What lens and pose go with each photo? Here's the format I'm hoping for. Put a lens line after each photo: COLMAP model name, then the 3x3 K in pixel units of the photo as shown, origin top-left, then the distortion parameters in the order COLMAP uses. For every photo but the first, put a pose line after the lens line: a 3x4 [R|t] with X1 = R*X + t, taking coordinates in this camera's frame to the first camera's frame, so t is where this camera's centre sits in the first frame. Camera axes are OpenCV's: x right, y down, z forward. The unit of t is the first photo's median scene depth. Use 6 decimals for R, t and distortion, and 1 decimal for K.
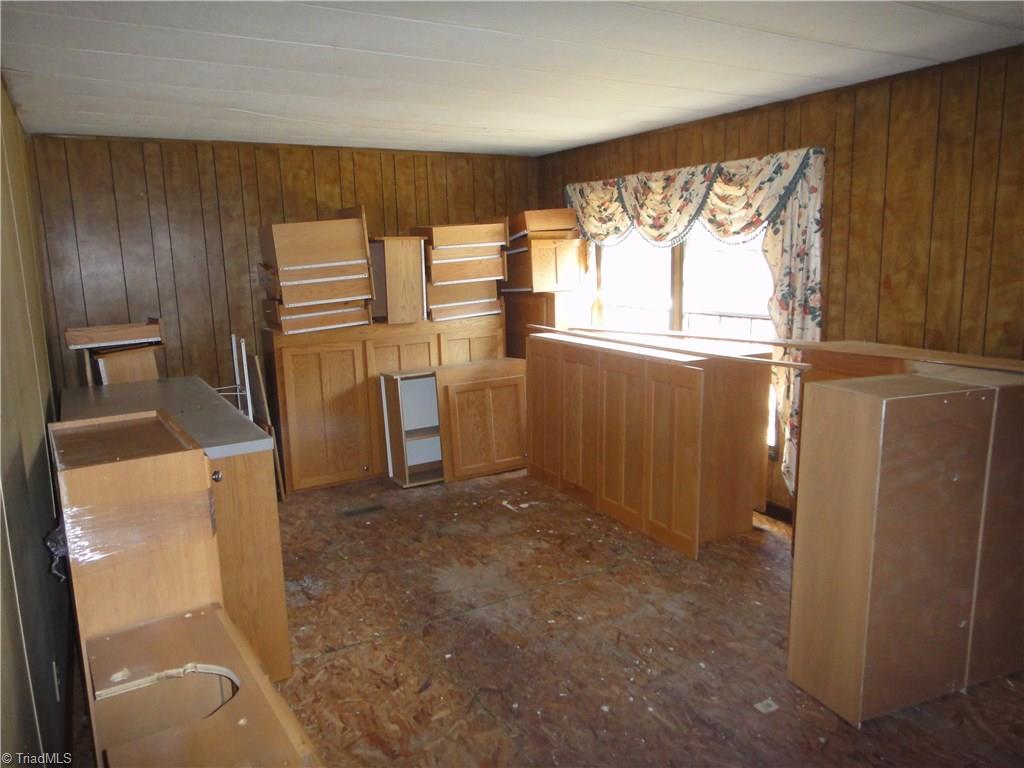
lens RADIAL K [[737.1, 0, 509.4], [0, 737.1, 376.0], [0, 0, 1]] dist [0.007306, -0.000070]
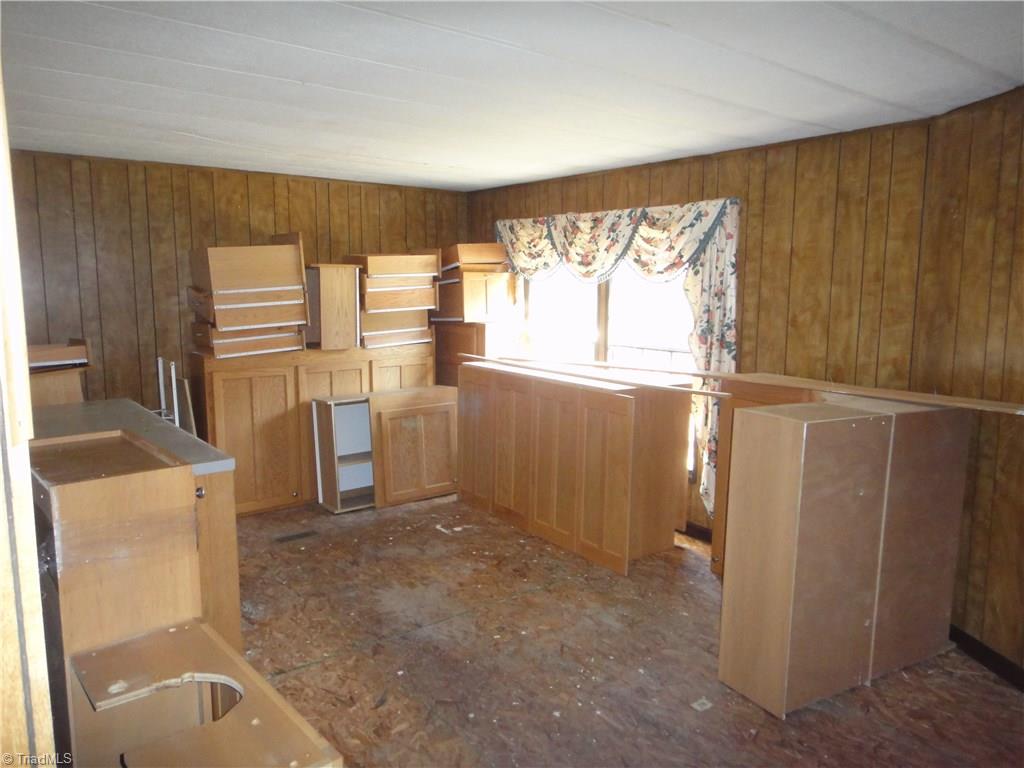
lens RADIAL K [[737.1, 0, 511.6], [0, 737.1, 378.3], [0, 0, 1]] dist [0.007306, -0.000070]
pose [[0.990651, 0.014796, 0.135618, -0.048486], [-0.009521, 0.999176, -0.039464, 0.005960], [-0.136090, 0.037804, 0.989975, -0.034338]]
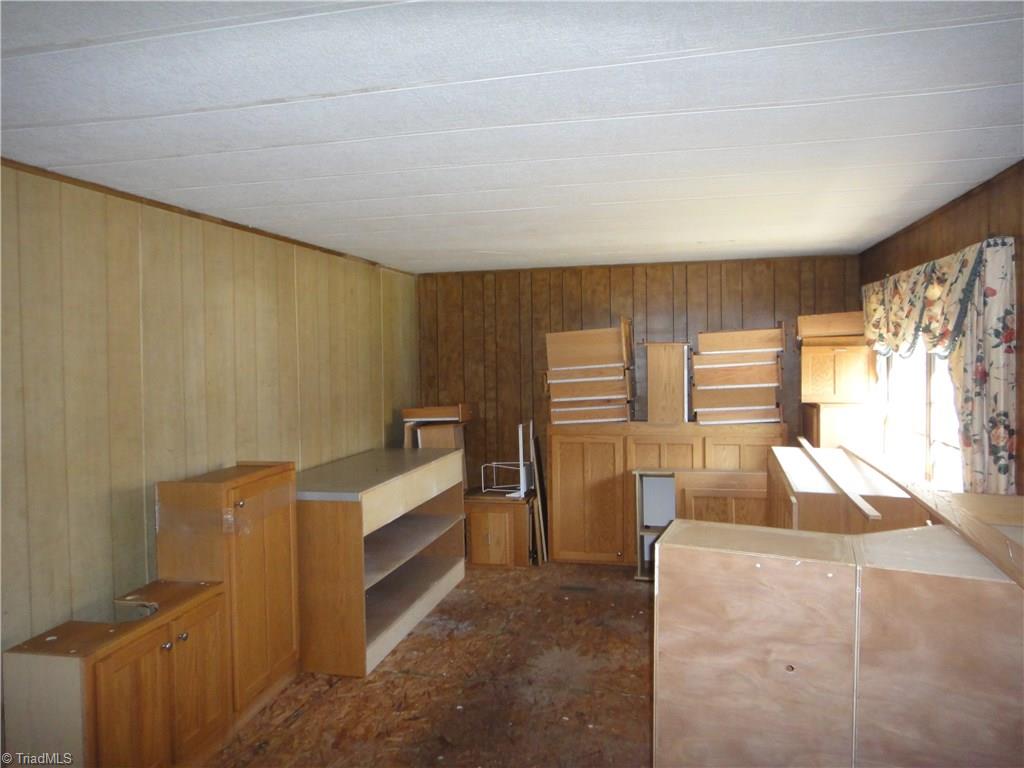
lens RADIAL K [[737.1, 0, 510.3], [0, 737.1, 378.7], [0, 0, 1]] dist [0.007306, -0.000070]
pose [[0.712938, 0.041384, -0.700005, 0.496634], [-0.123316, 0.990099, -0.067059, -0.042360], [0.690299, 0.134130, 0.710983, 0.102452]]
